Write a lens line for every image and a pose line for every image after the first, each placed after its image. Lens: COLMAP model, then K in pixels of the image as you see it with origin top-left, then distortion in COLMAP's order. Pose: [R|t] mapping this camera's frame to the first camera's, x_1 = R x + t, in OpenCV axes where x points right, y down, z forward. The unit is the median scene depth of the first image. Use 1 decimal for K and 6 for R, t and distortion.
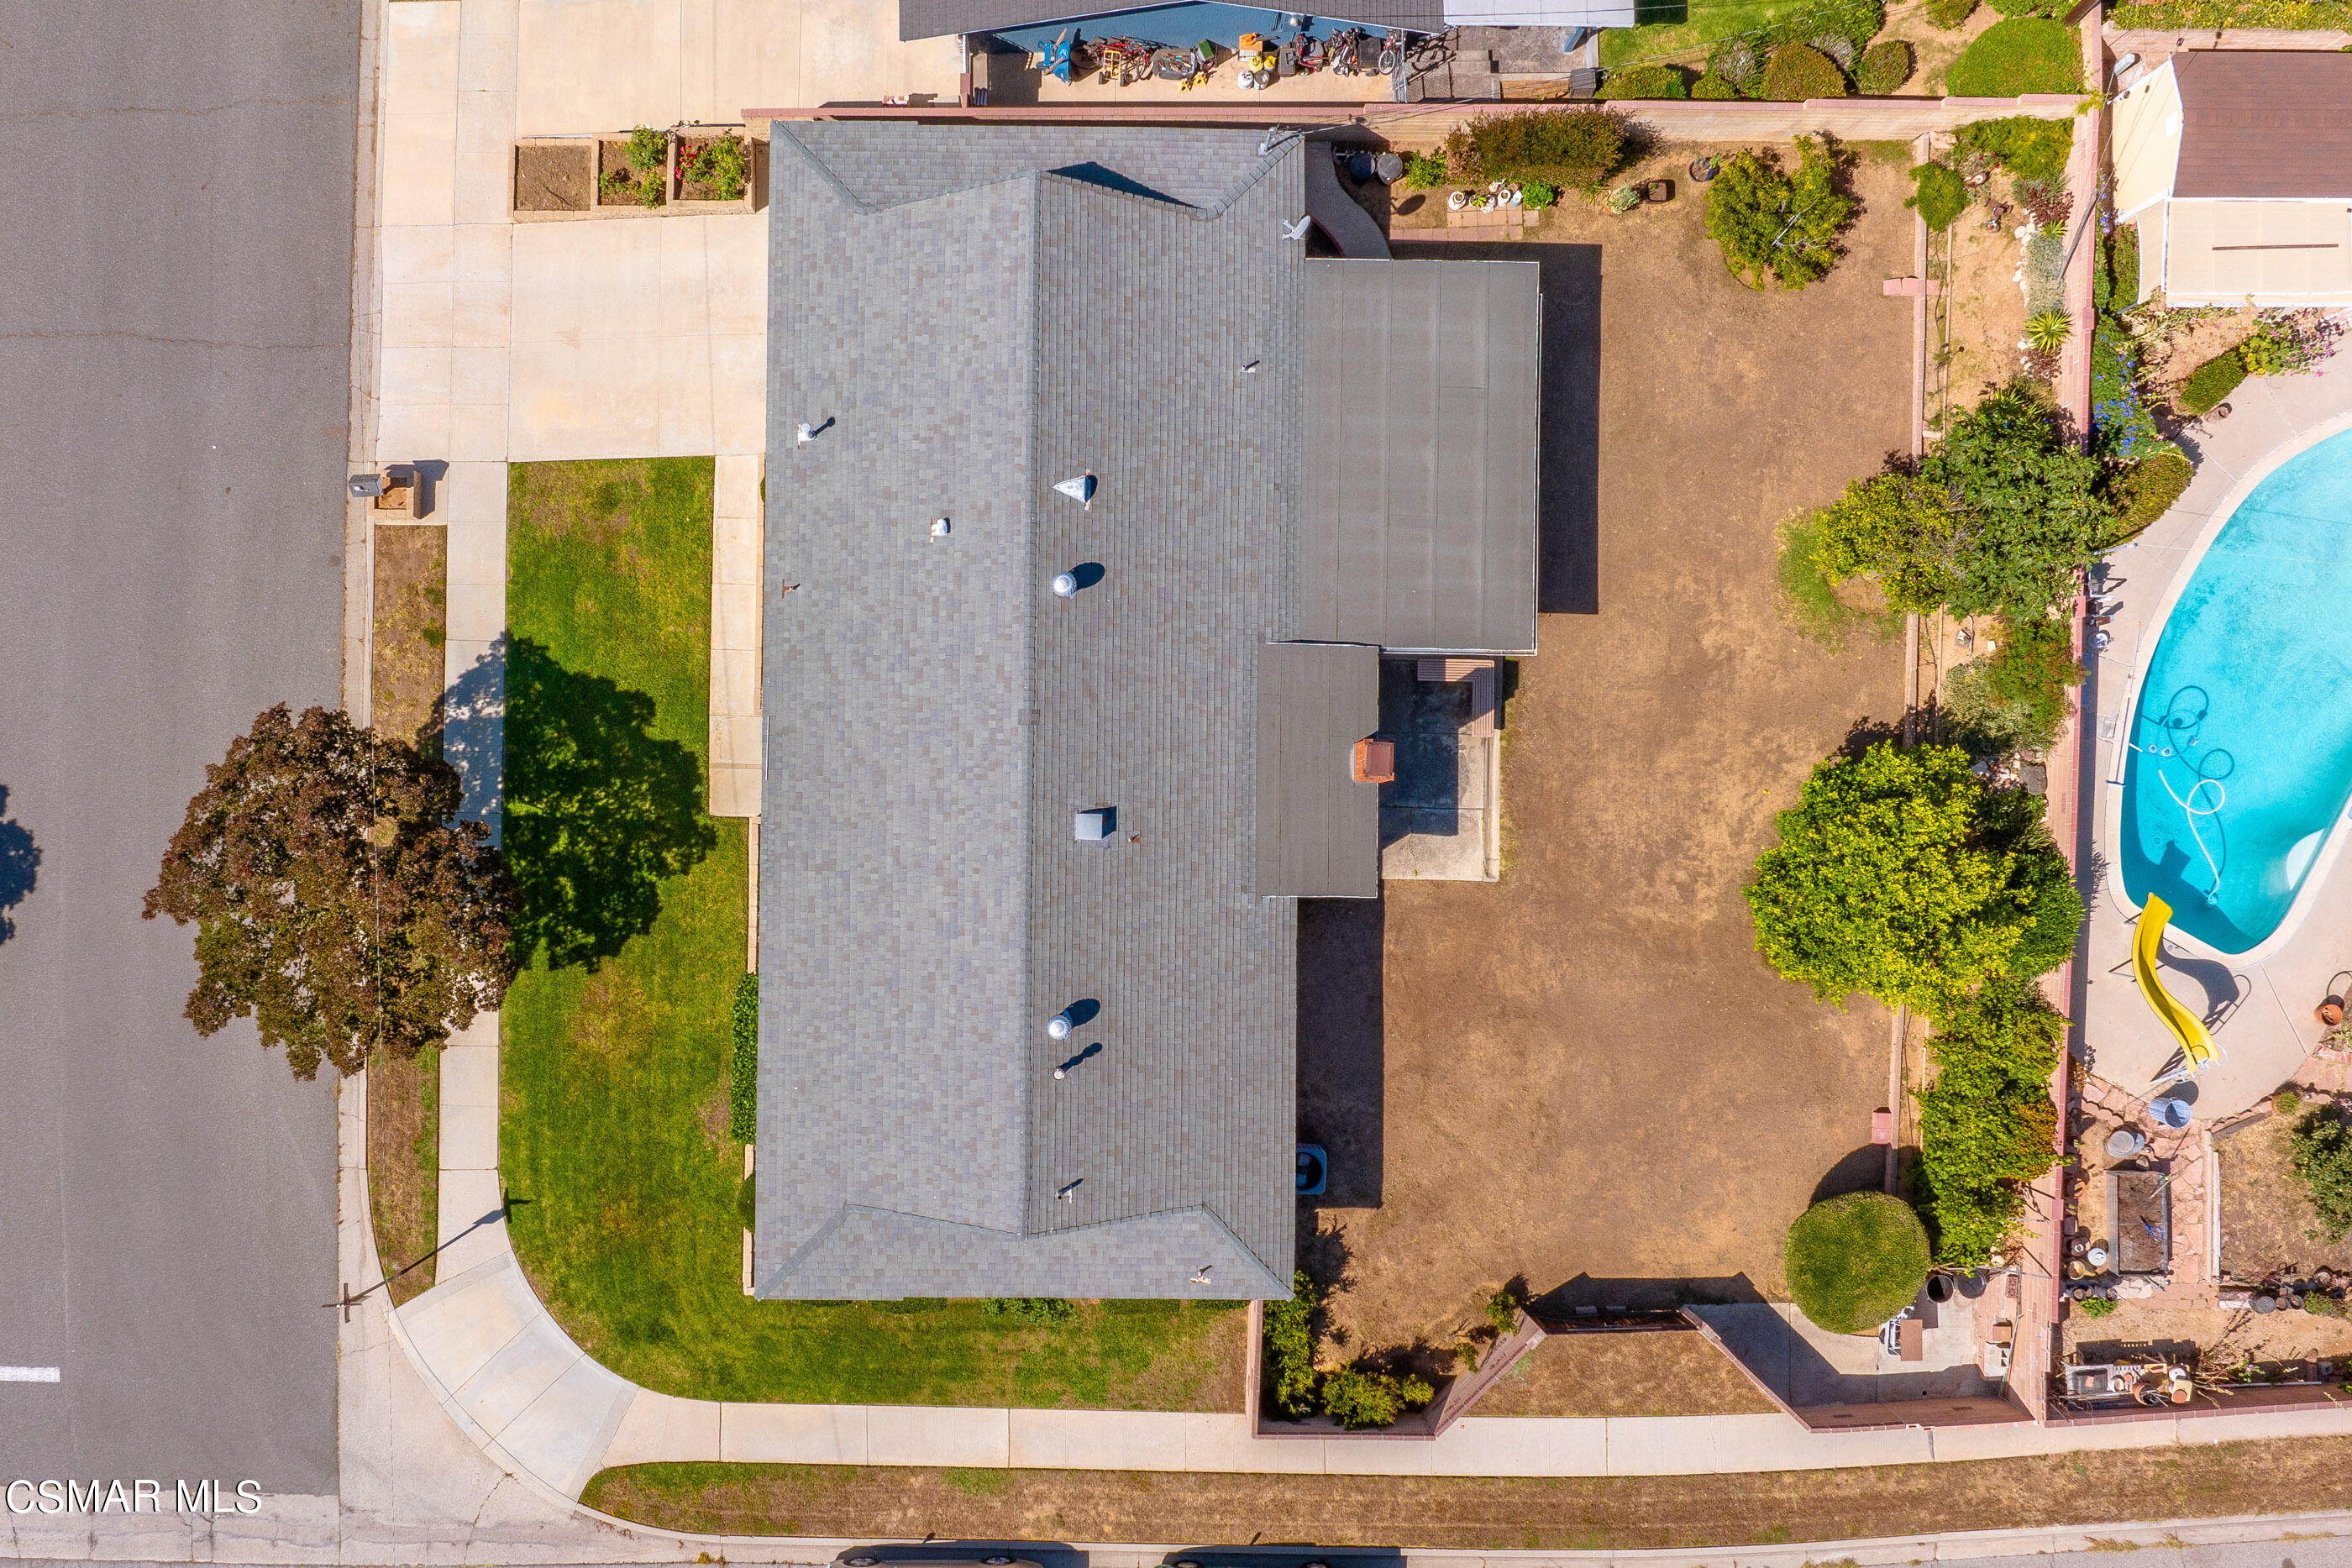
lens RADIAL K [[2001.7, 0, 1124.6], [0, 2001.7, 831.8], [0, 0, 1]] dist [-0.042585, 0.001032]
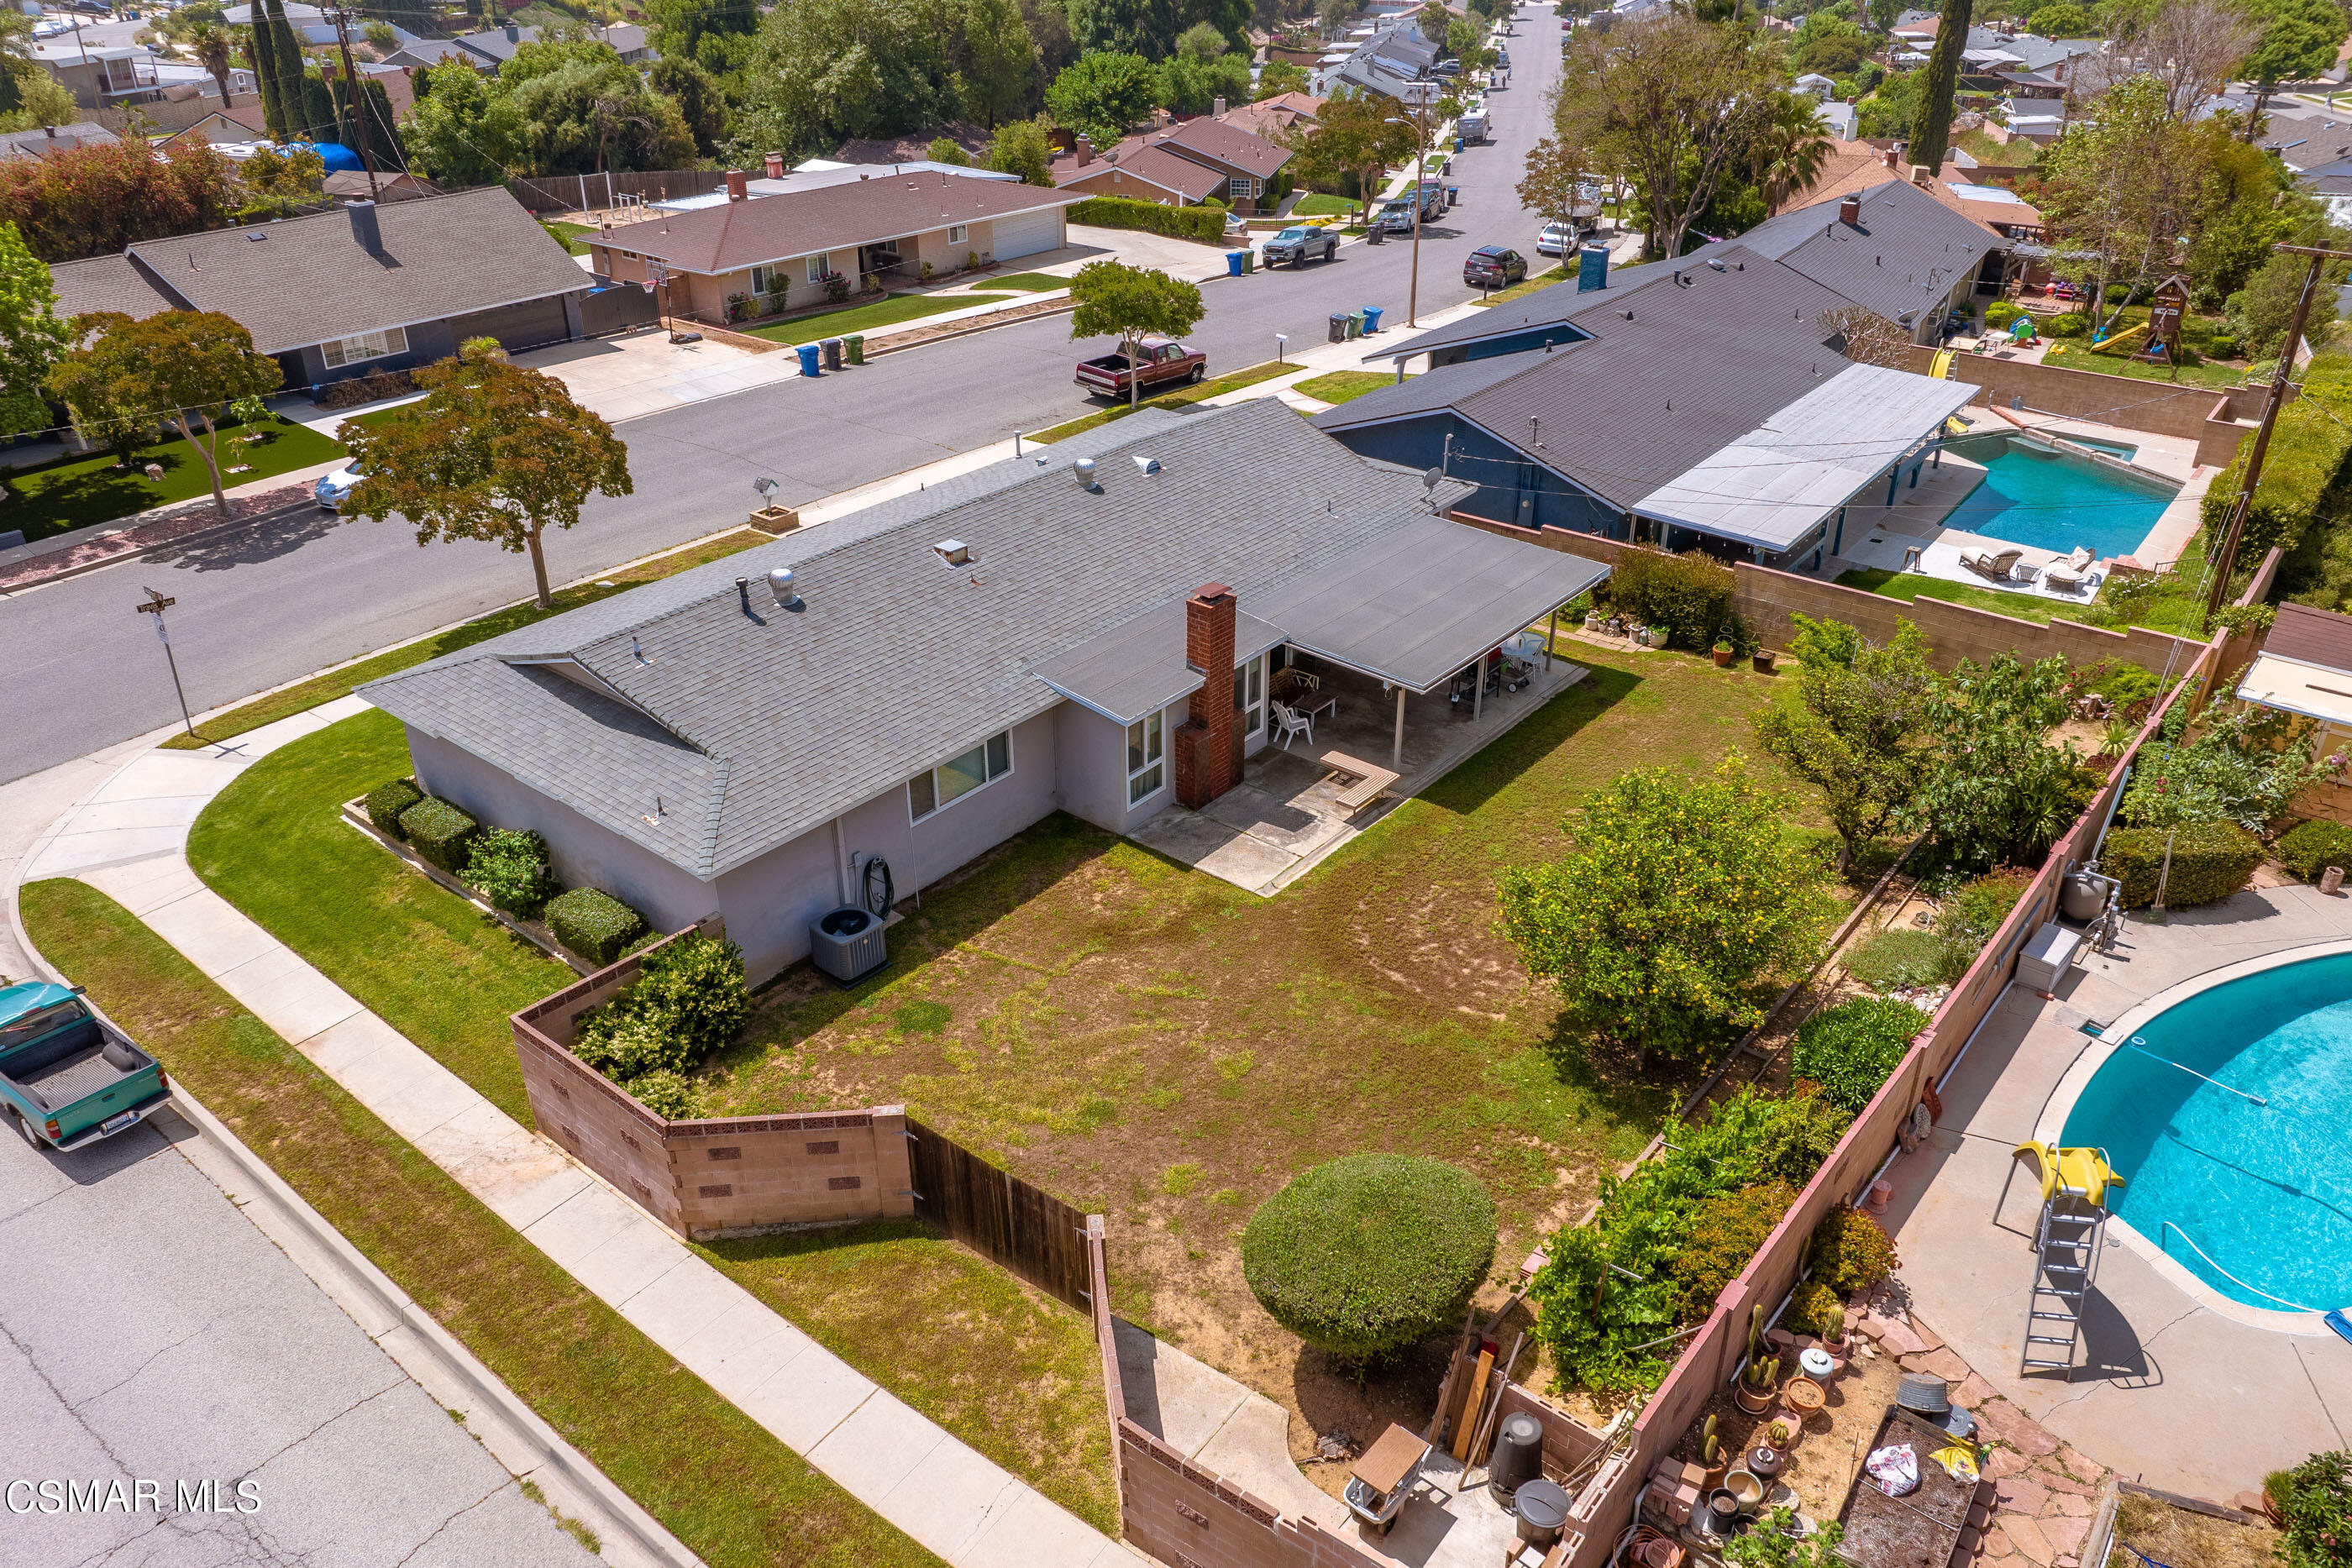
lens RADIAL K [[1662.2, 0, 1181.7], [0, 1662.2, 781.0], [0, 0, 1]] dist [-0.049720, 0.020244]
pose [[0.784965, 0.289926, -0.547516, 0.529401], [-0.619466, 0.380961, -0.686389, 0.508566], [0.009580, 0.877959, 0.478641, 0.629865]]
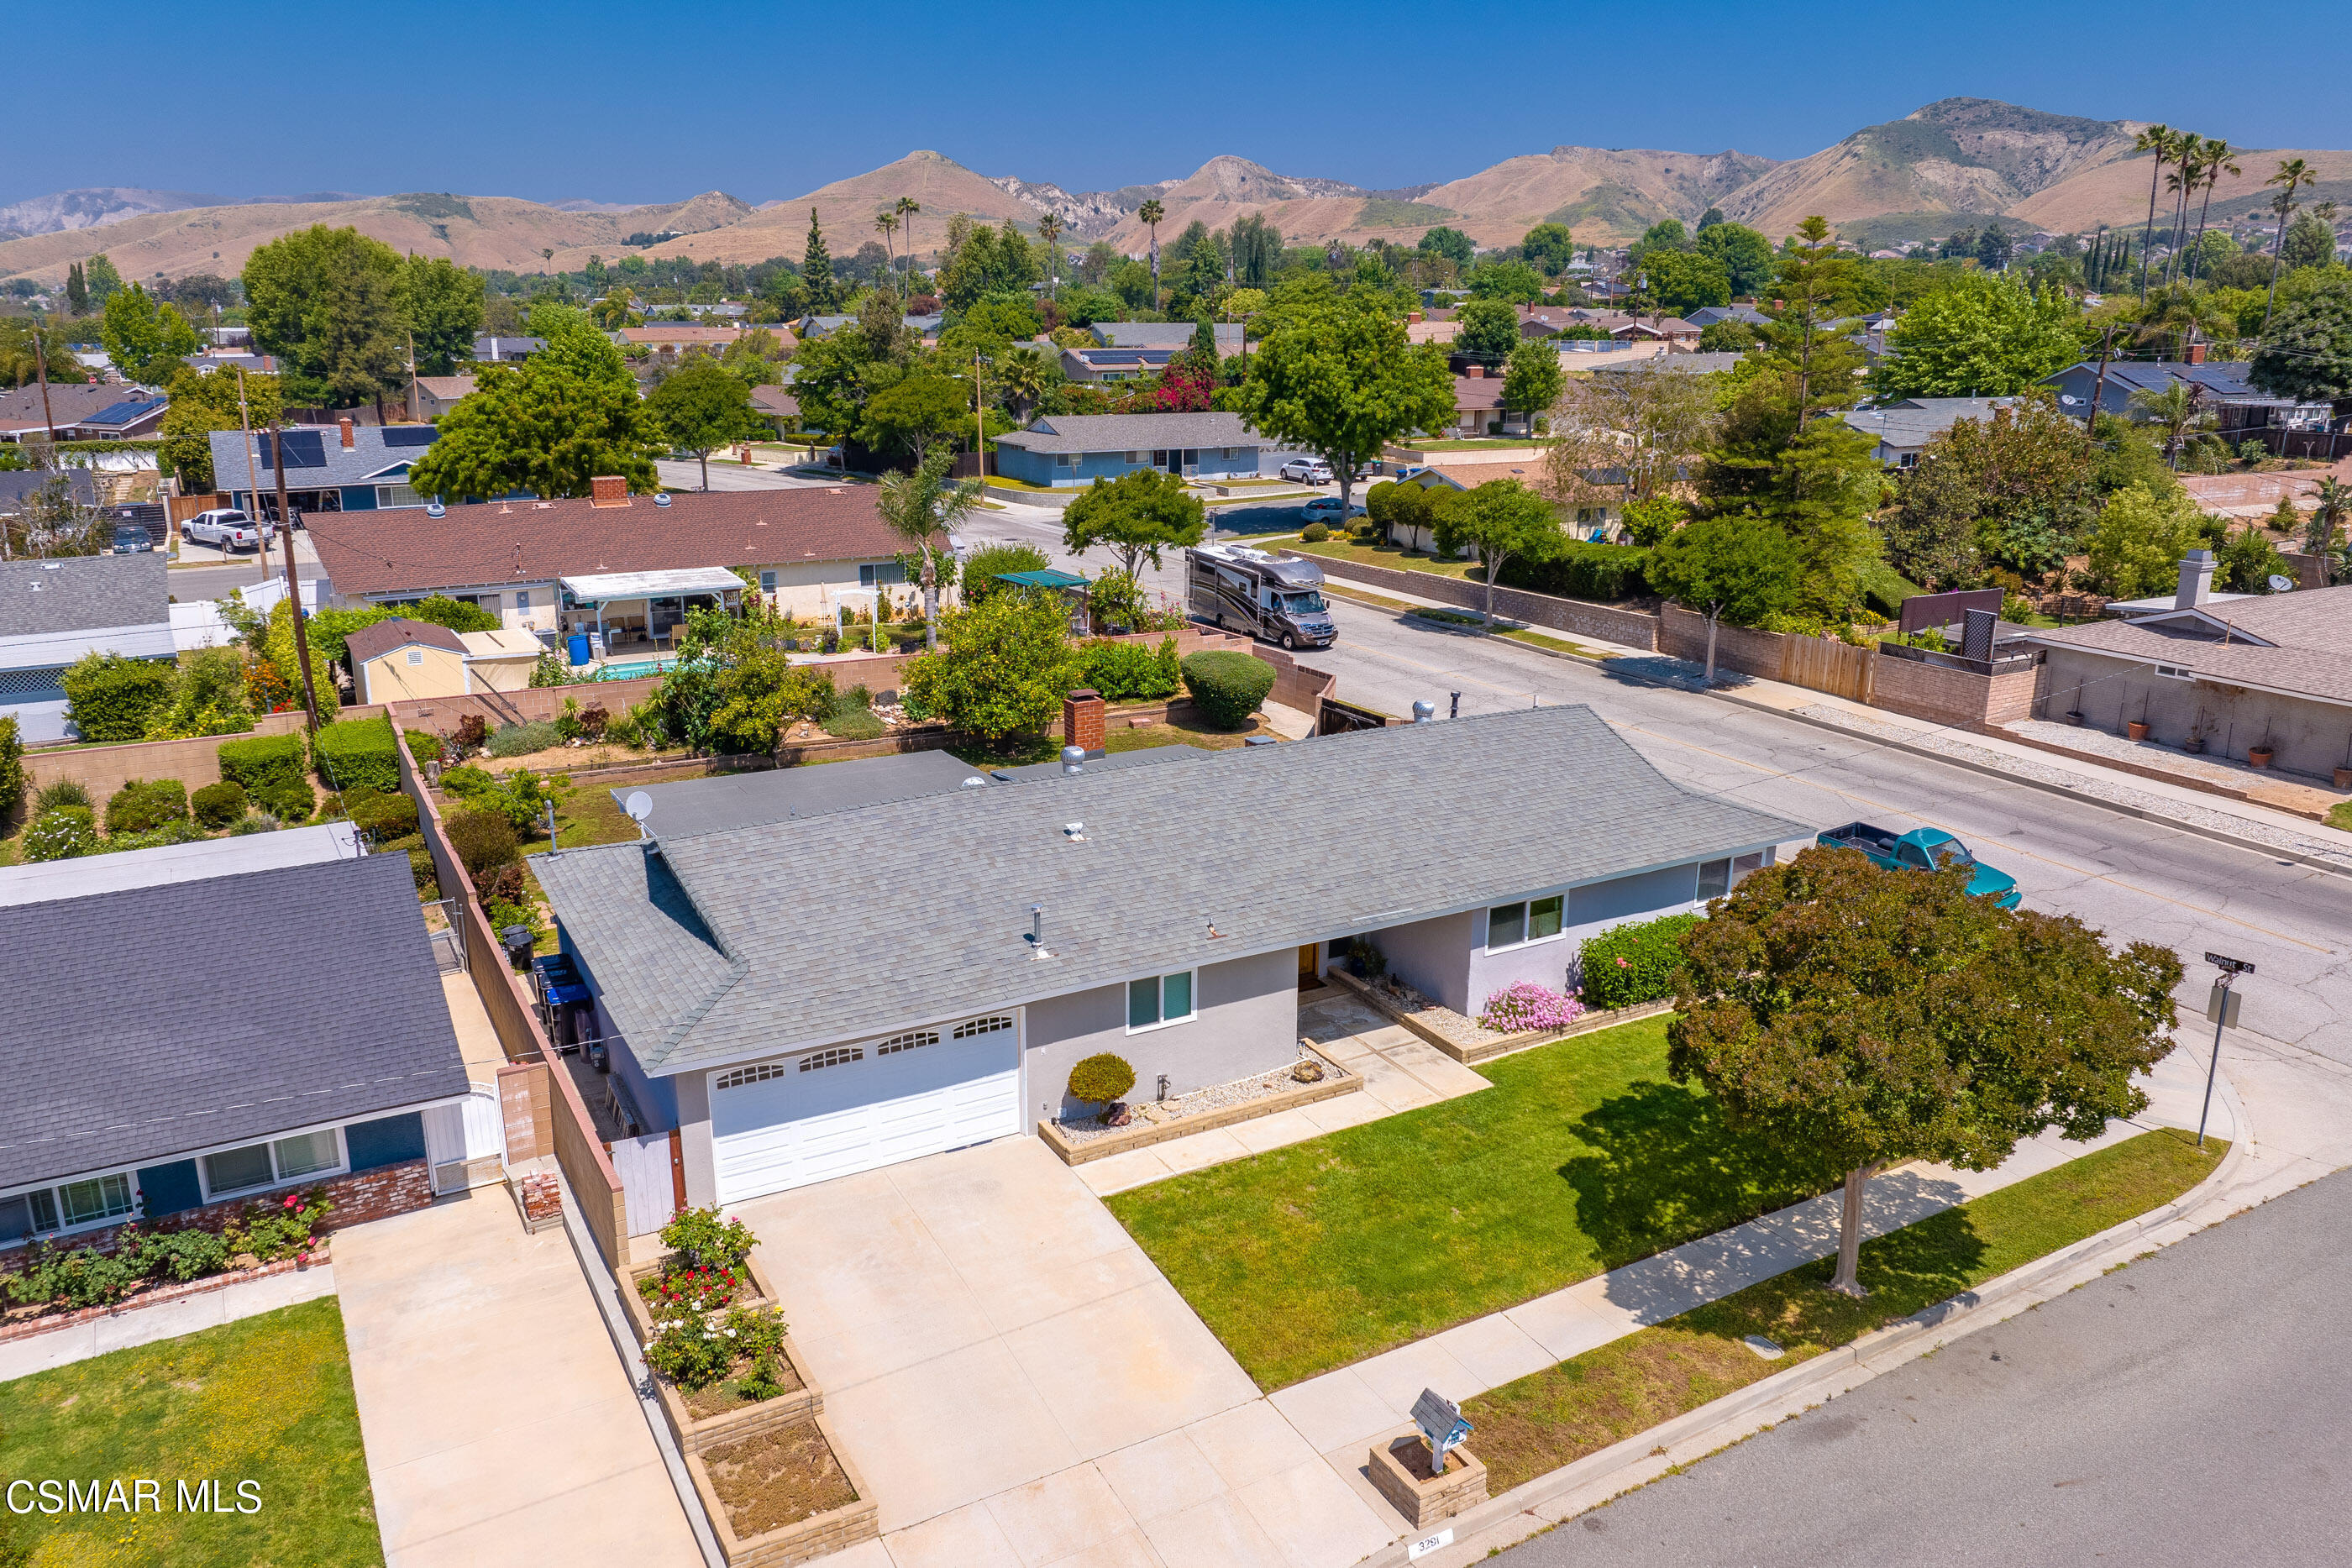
lens RADIAL K [[1662.2, 0, 1172.6], [0, 1662.2, 784.0], [0, 0, 1]] dist [-0.049720, 0.020244]
pose [[-0.502566, -0.245028, 0.829089, -0.677481], [0.864496, -0.132834, 0.484770, -0.437262], [-0.008651, 0.960373, 0.278583, 0.698480]]
